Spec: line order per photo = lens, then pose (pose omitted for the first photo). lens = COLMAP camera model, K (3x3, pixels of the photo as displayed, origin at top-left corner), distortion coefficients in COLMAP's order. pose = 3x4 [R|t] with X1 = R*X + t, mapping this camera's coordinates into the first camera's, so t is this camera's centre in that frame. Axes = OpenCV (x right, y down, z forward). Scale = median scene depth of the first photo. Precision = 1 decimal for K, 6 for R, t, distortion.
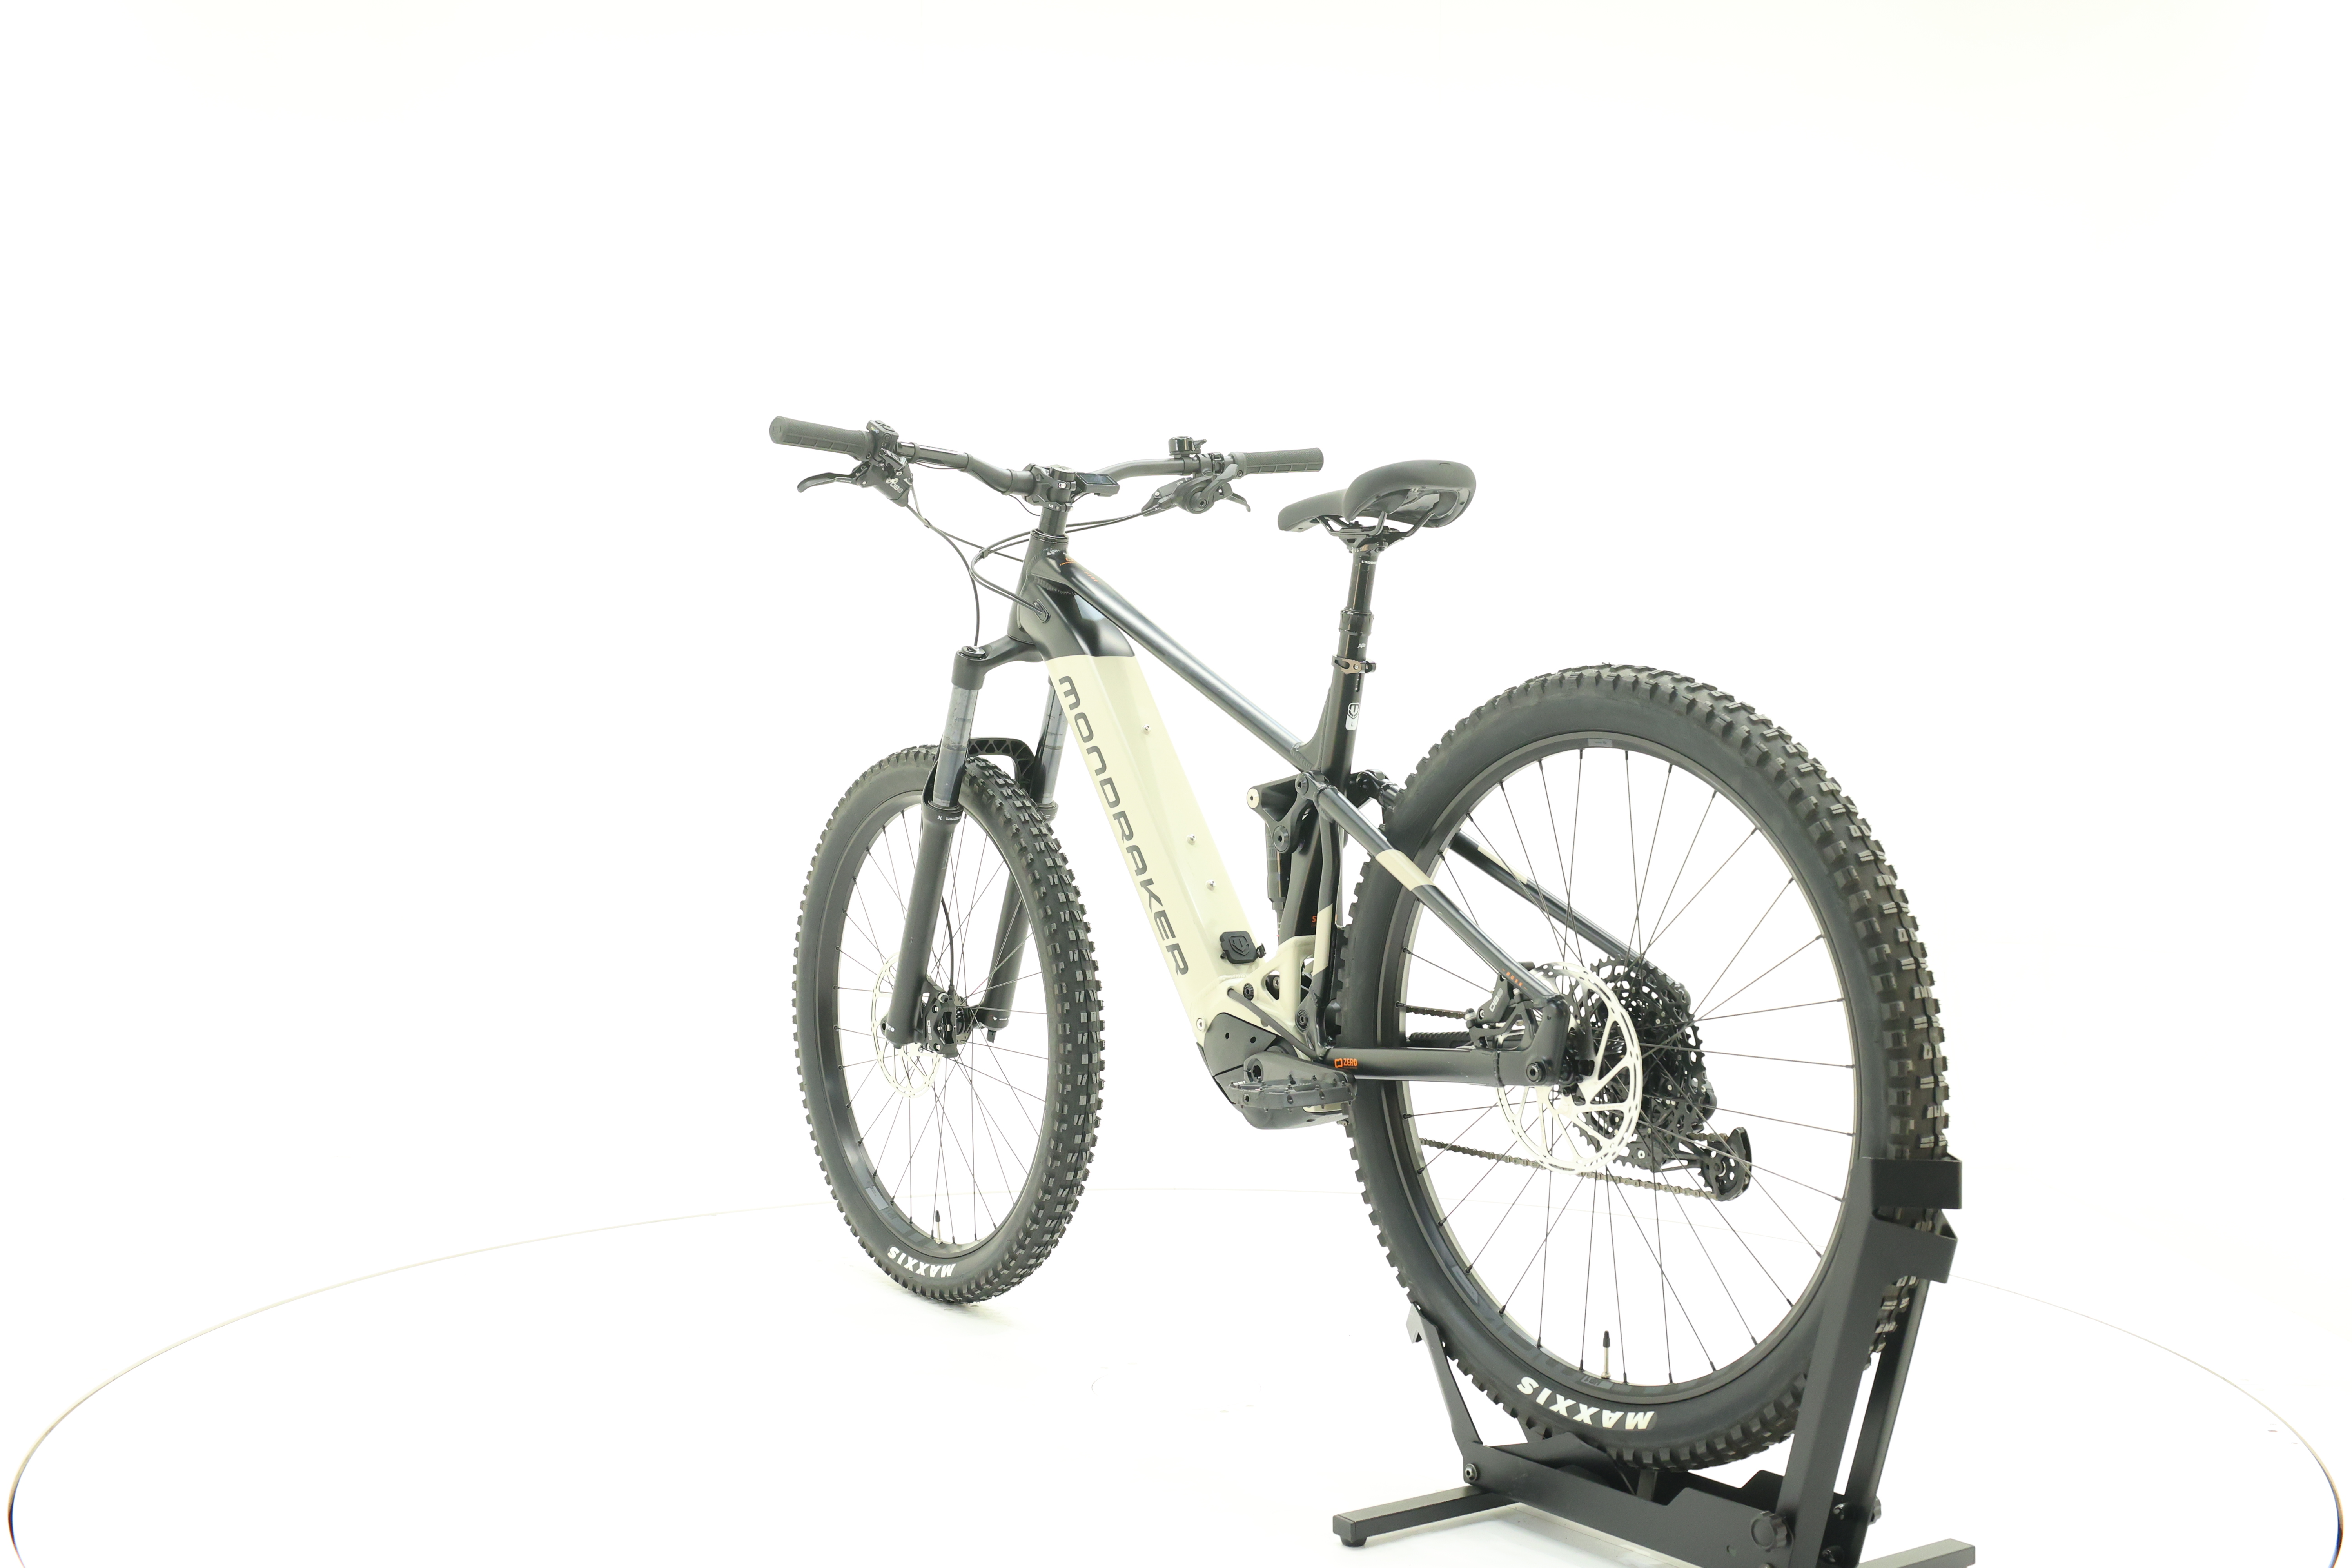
lens RADIAL K [[2533.5, 0, 1180.5], [0, 2533.5, 762.4], [0, 0, 1]] dist [-0.007791, 0.000000]
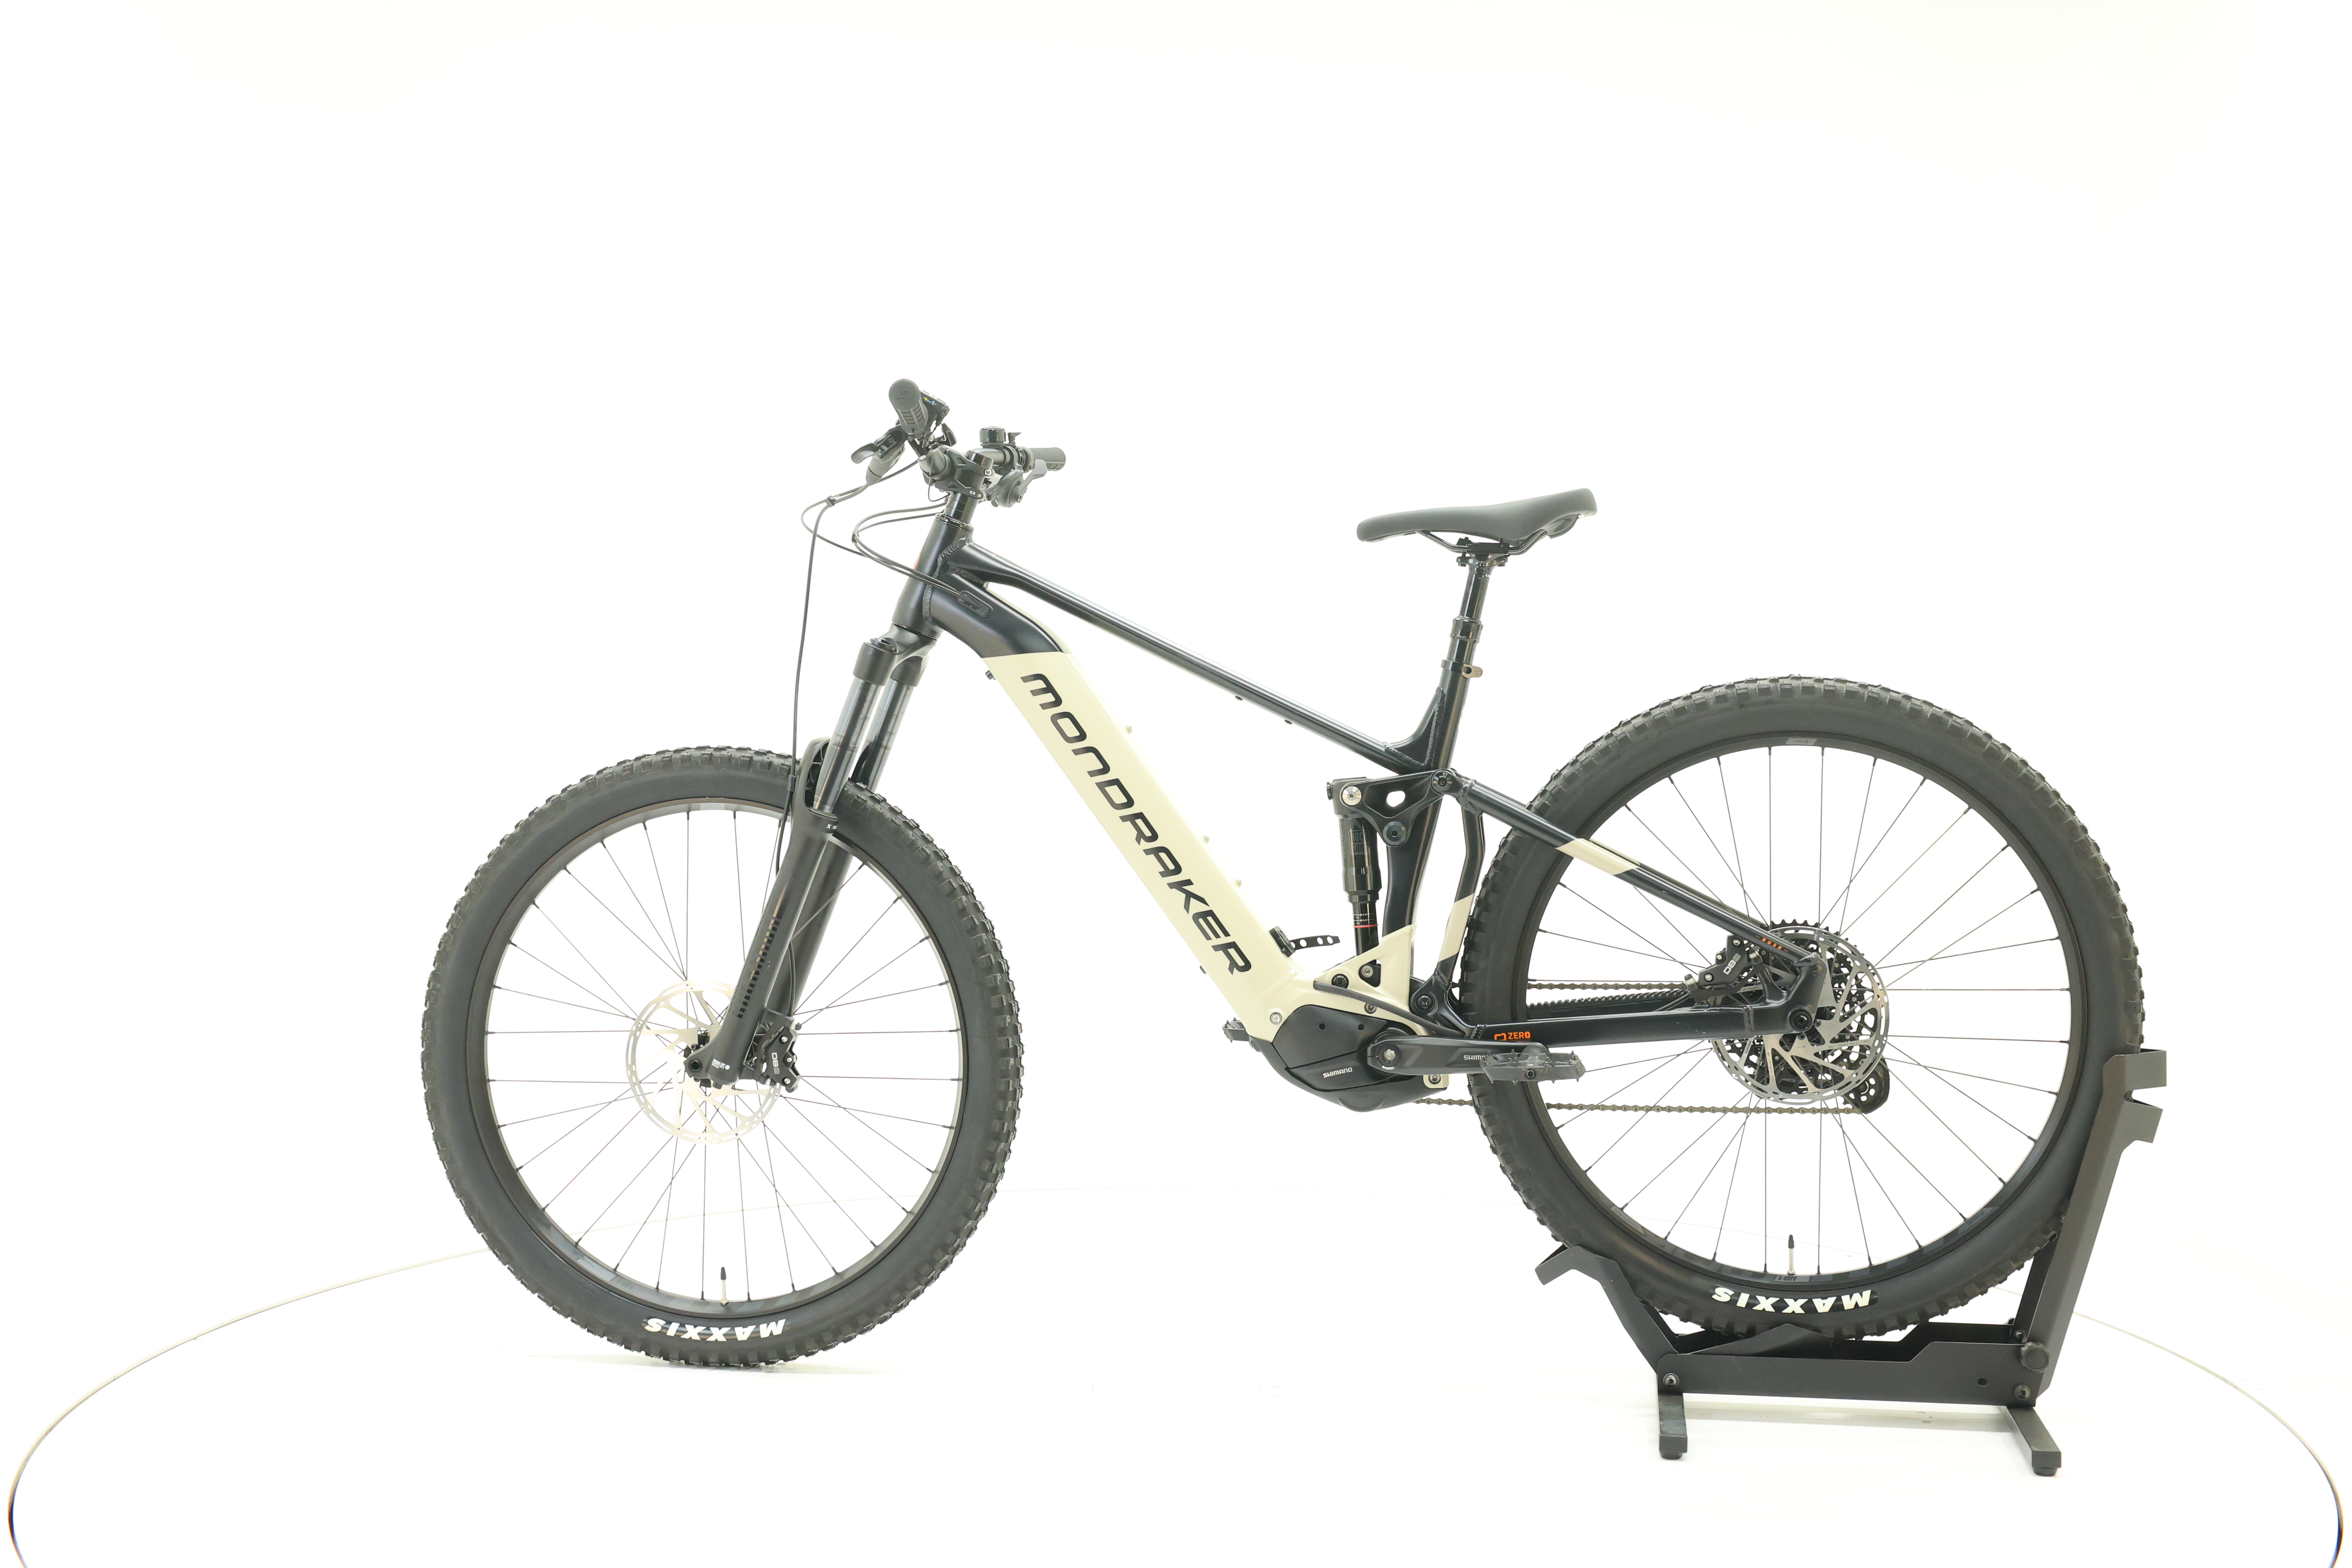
lens RADIAL K [[2533.5, 0, 1175.3], [0, 2533.5, 795.3], [0, 0, 1]] dist [-0.007791, 0.000000]
pose [[0.705835, -0.016925, 0.708174, -0.786077], [0.008430, 0.999844, 0.015493, -0.002856], [-0.708326, -0.004965, 0.705868, 0.327956]]
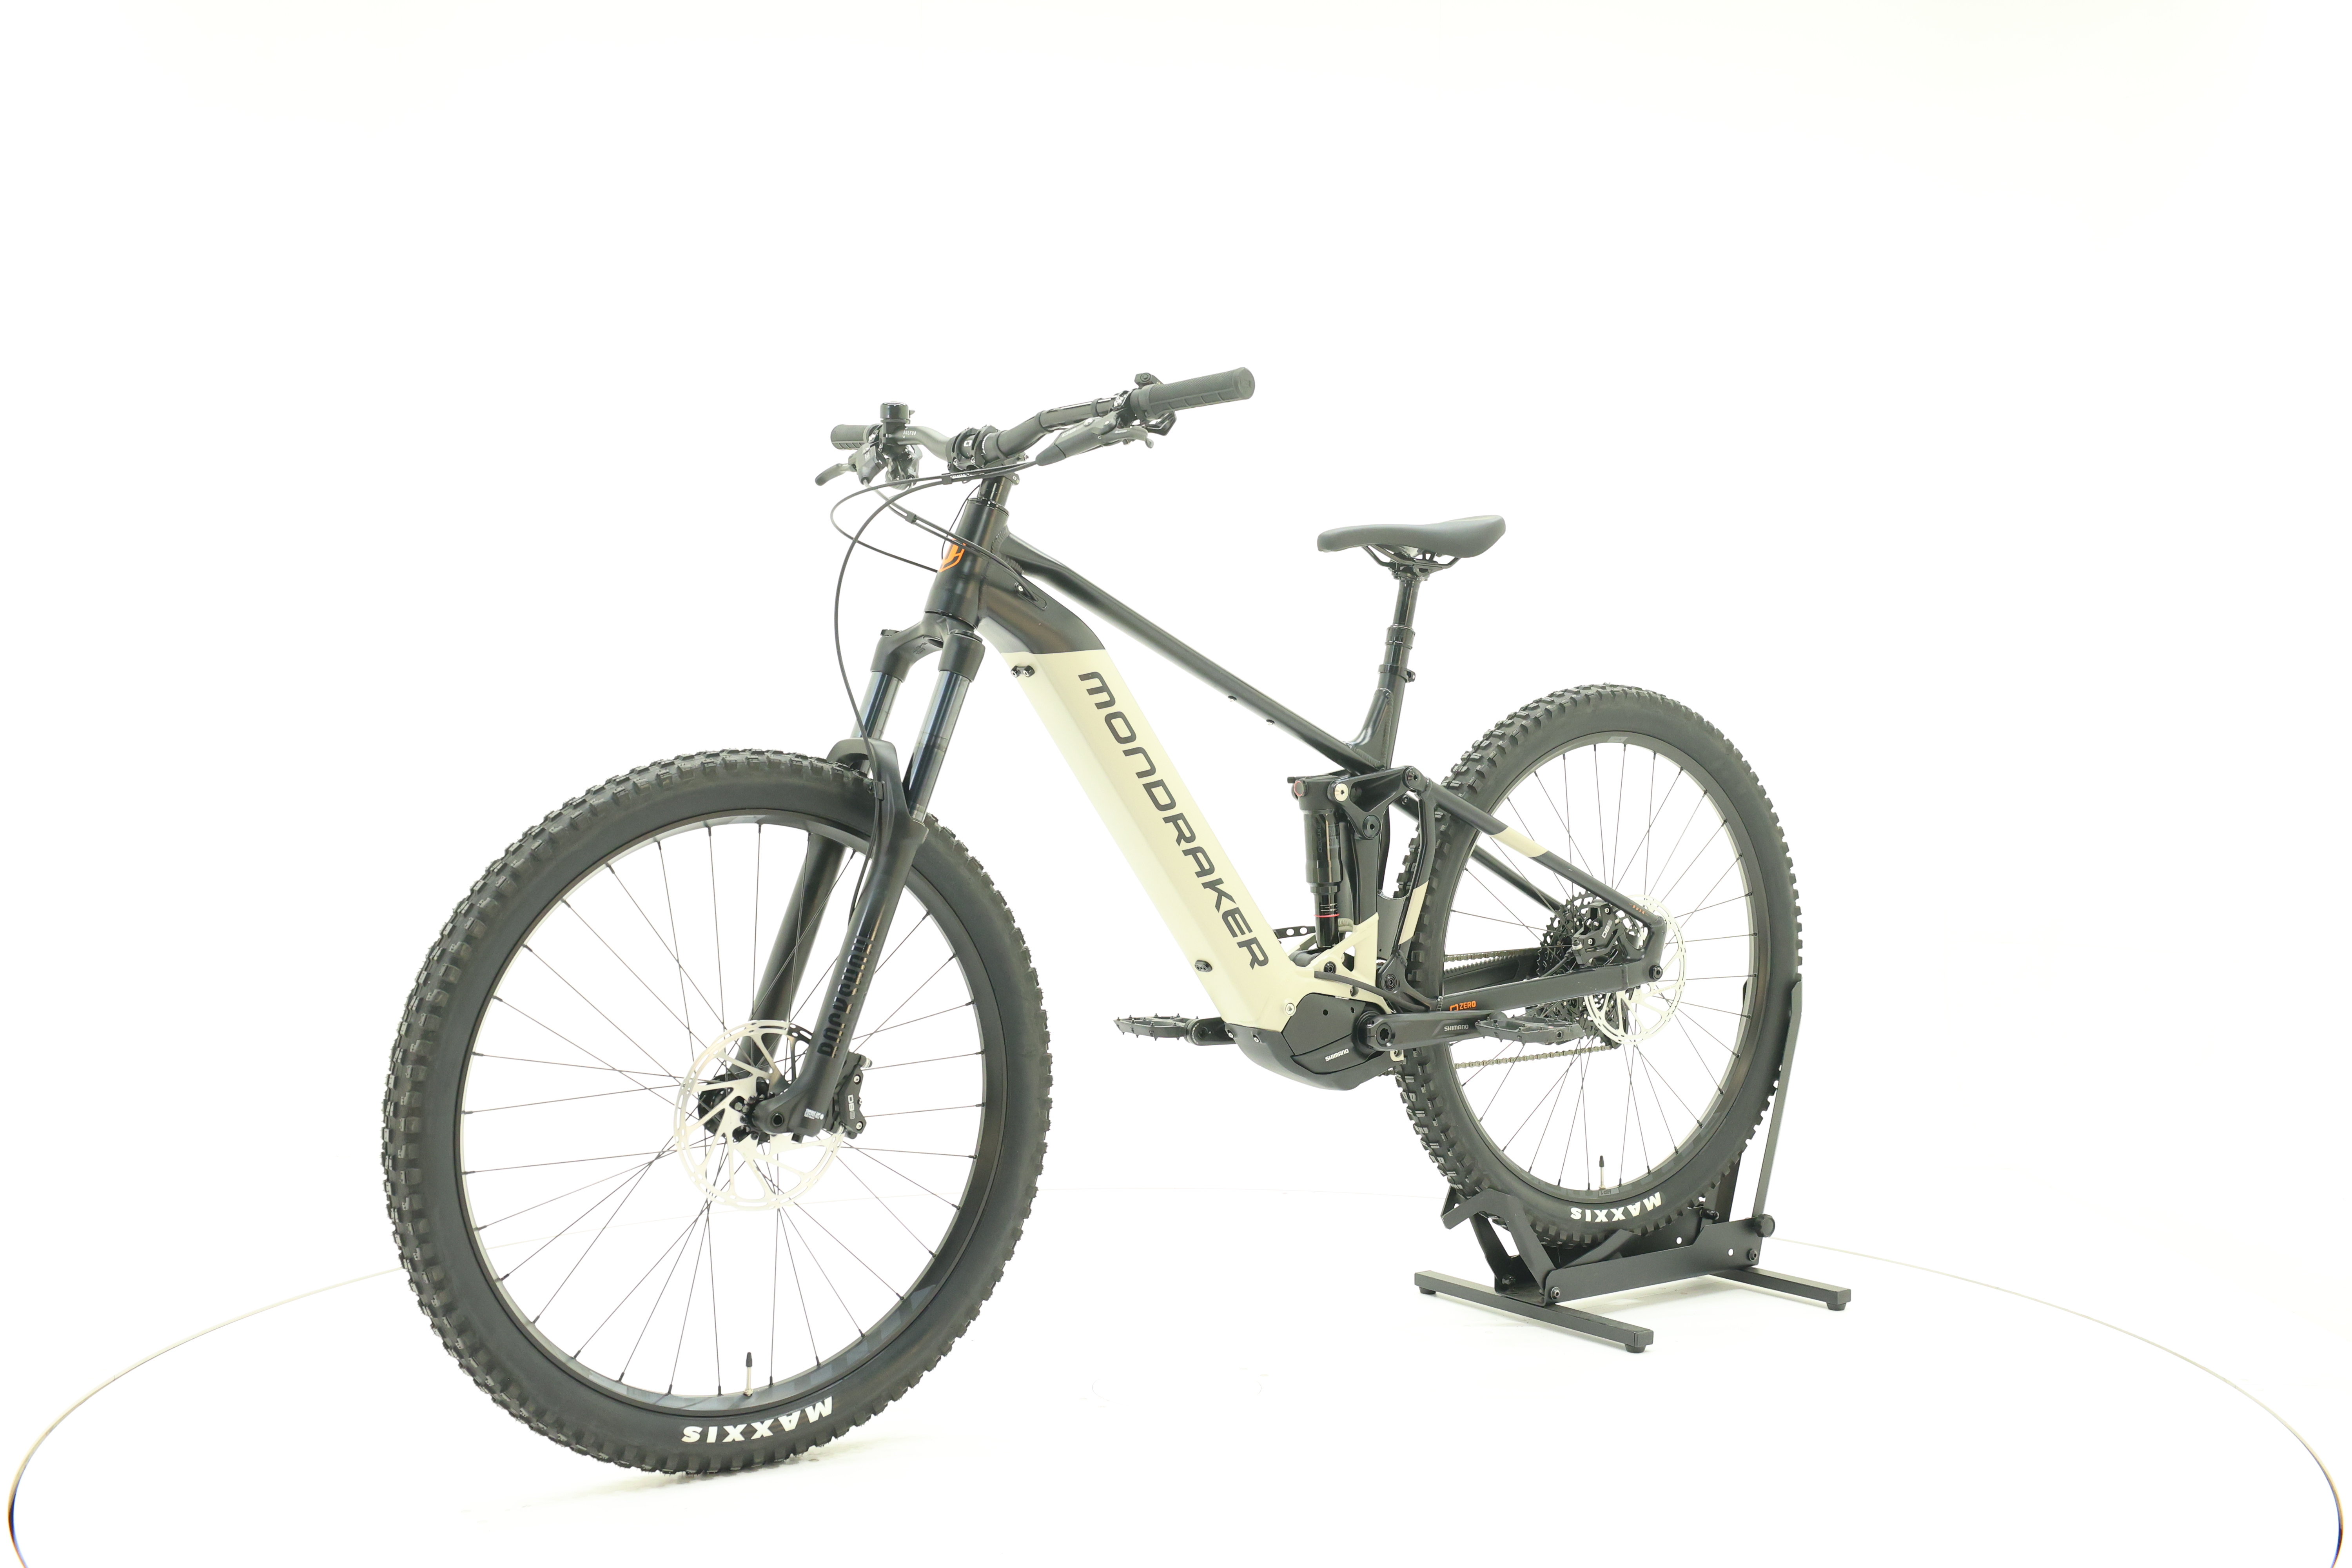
lens RADIAL K [[2533.5, 0, 1179.3], [0, 2533.5, 786.4], [0, 0, 1]] dist [-0.007791, 0.000000]
pose [[-0.012271, -0.025531, 0.999599, -1.108162], [0.010721, 0.999613, 0.025663, -0.018018], [-0.999867, 0.011032, -0.011992, 1.121480]]
